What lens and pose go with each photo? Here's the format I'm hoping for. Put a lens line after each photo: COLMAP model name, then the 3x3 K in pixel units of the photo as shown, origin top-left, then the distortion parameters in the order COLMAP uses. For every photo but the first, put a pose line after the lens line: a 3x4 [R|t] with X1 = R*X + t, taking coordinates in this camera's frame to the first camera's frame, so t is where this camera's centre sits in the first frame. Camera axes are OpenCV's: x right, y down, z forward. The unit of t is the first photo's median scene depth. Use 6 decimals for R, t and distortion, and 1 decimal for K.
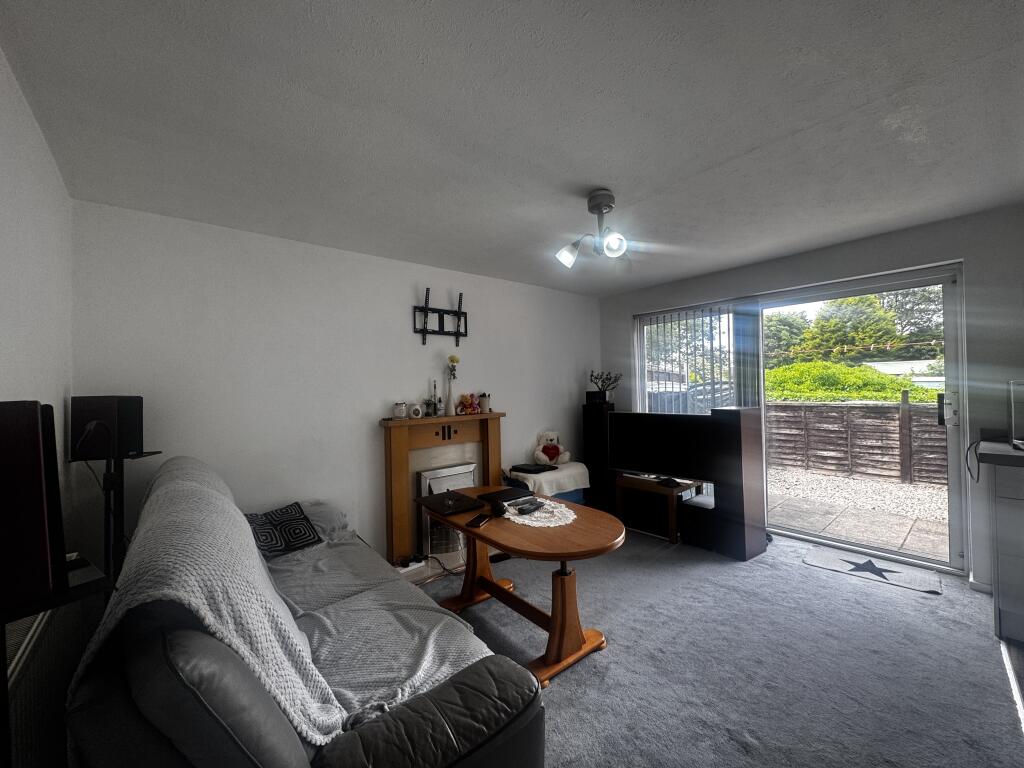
lens RADIAL K [[407.7, 0, 512.0], [0, 407.7, 384.0], [0, 0, 1]] dist [-0.002407, 0.000075]
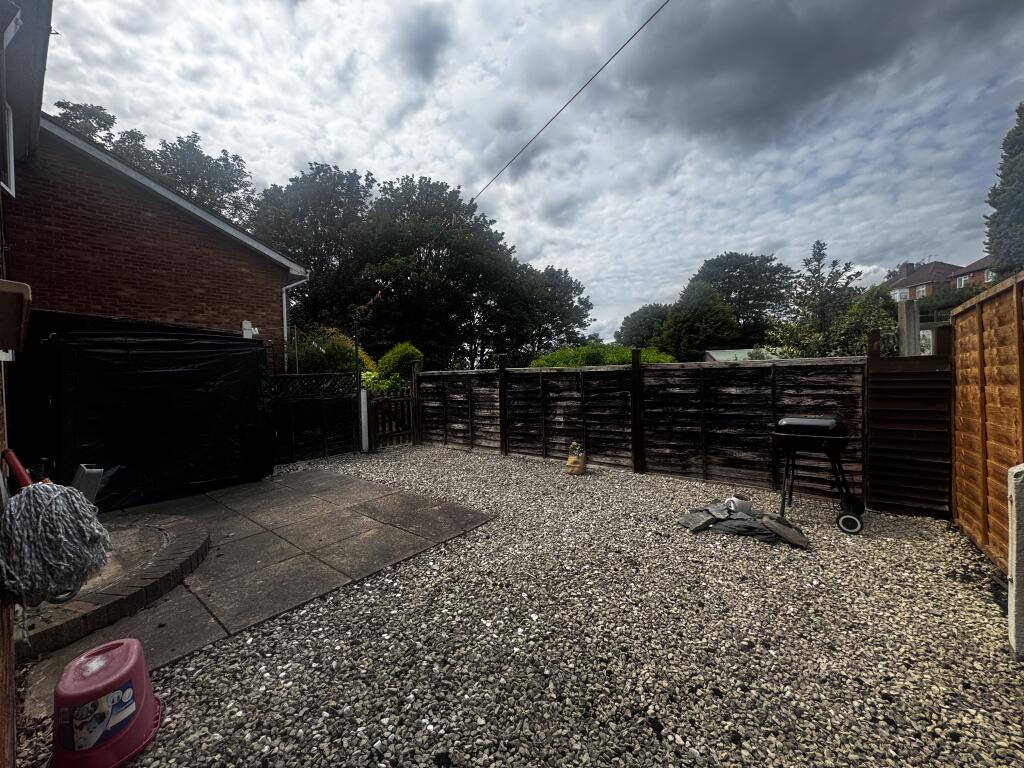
lens RADIAL K [[407.2, 0, 511.0], [0, 407.2, 387.4], [0, 0, 1]] dist [-0.002247, -0.000067]
pose [[0.982884, -0.008808, 0.184017, 0.725196], [0.003002, 0.999490, 0.031807, 0.053534], [-0.184203, -0.030710, 0.982408, 0.072758]]
